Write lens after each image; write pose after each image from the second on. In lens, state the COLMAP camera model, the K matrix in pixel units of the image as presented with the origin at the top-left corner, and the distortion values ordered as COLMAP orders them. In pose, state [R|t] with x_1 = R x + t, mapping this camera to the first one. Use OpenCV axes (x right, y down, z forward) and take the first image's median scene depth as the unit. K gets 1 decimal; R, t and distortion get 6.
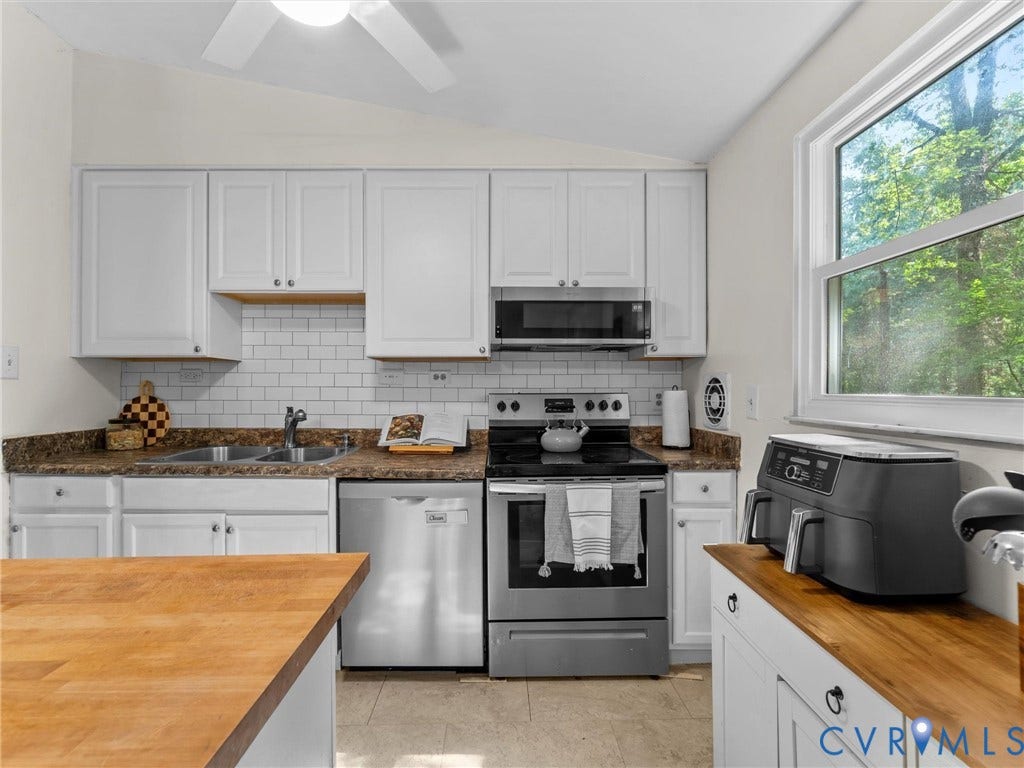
lens RADIAL K [[469.5, 0, 504.2], [0, 469.5, 385.7], [0, 0, 1]] dist [-0.000948, -0.000870]
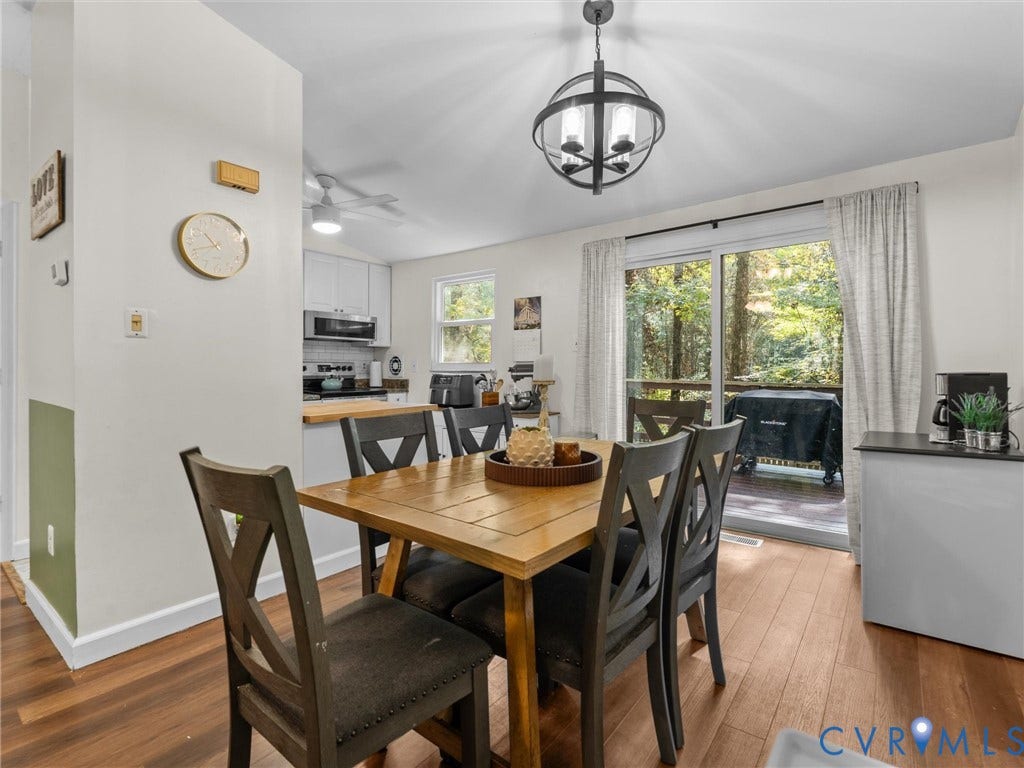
lens RADIAL K [[500.8, 0, 510.9], [0, 500.8, 379.3], [0, 0, 1]] dist [-0.002464, -0.000179]
pose [[0.620938, -0.010730, 0.783786, -1.151520], [-0.011640, 0.999670, 0.022907, 0.033526], [-0.783773, -0.023347, 0.620608, -1.018268]]
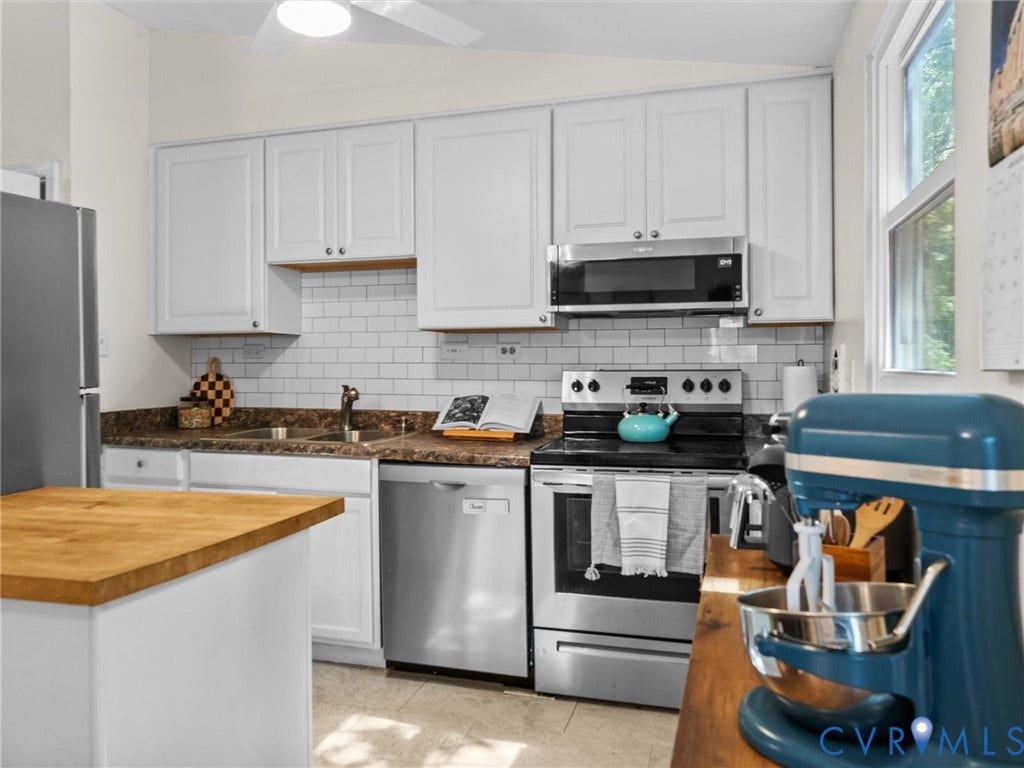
lens RADIAL K [[748.5, 0, 506.9], [0, 748.5, 361.4], [0, 0, 1]] dist [0.000374, 0.002643]
pose [[0.954506, -0.003990, -0.298164, 0.289968], [0.004076, 0.999992, -0.000333, 0.000809], [0.298163, -0.000897, 0.954515, -0.306145]]
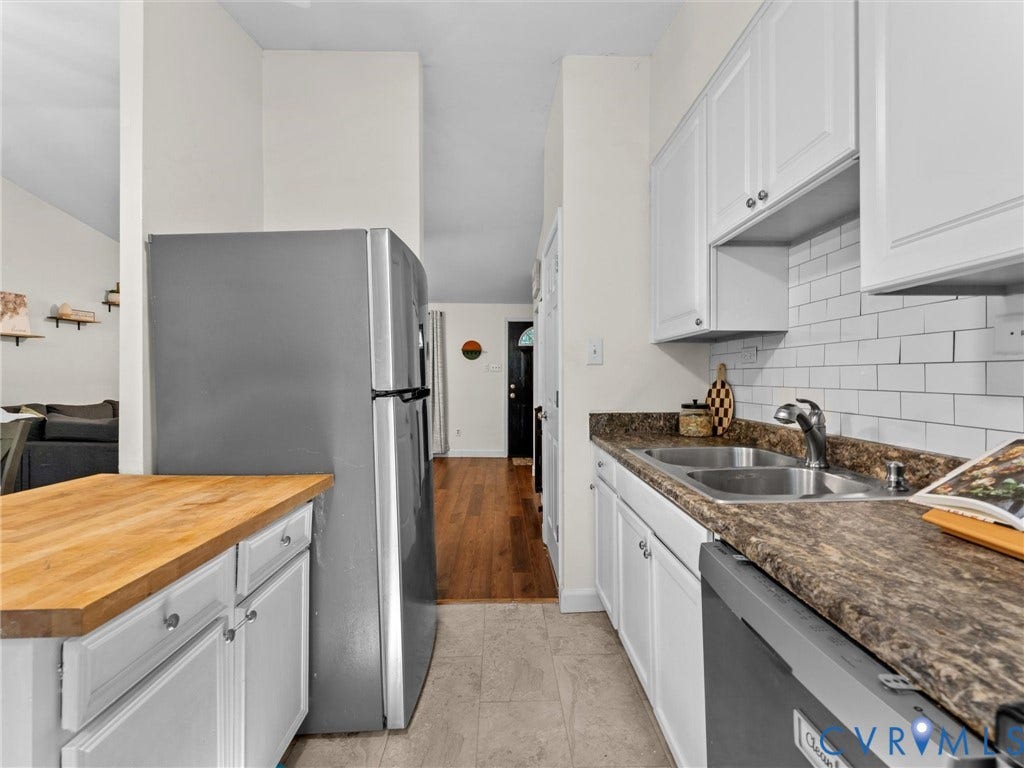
lens RADIAL K [[469.5, 0, 507.5], [0, 469.5, 380.4], [0, 0, 1]] dist [-0.000948, -0.000870]
pose [[0.005176, 0.005616, -0.999971, 0.152171], [0.007991, 0.999952, 0.005657, 0.015440], [0.999955, -0.008020, 0.005131, 0.653231]]
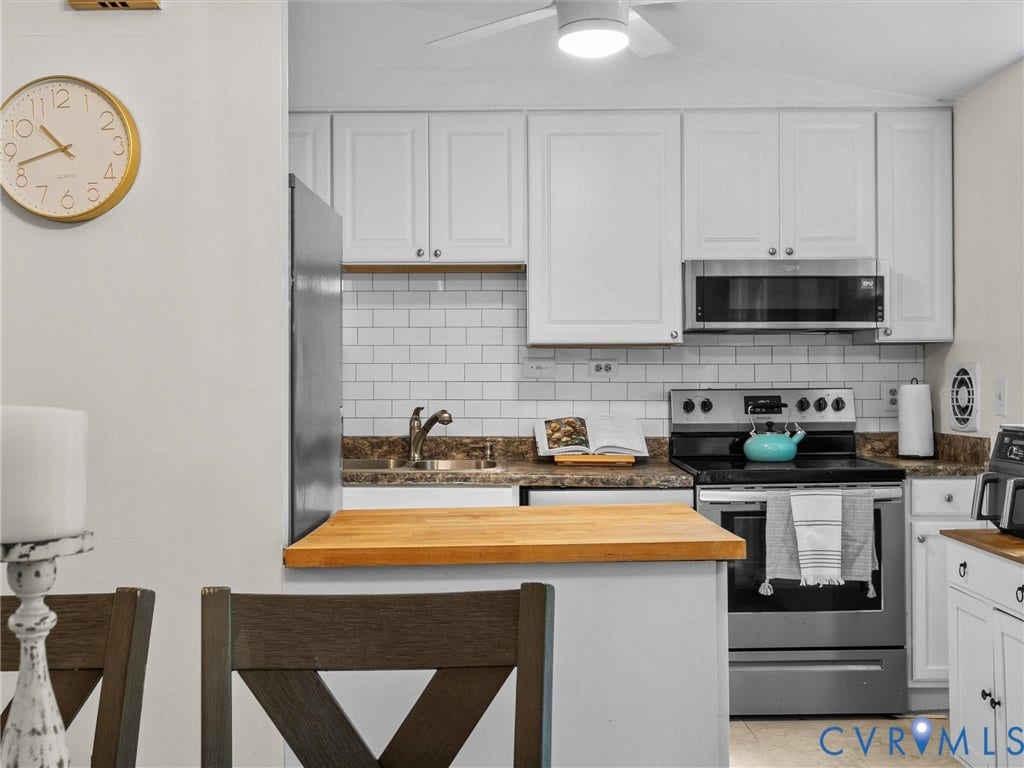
lens RADIAL K [[1123.7, 0, 504.1], [0, 1123.7, 379.0], [0, 0, 1]] dist [-0.005087, 0.000000]
pose [[0.999968, -0.003868, -0.007061, -0.321244], [0.003860, 0.999992, -0.001057, 0.000547], [0.007065, 0.001029, 0.999975, -0.918567]]
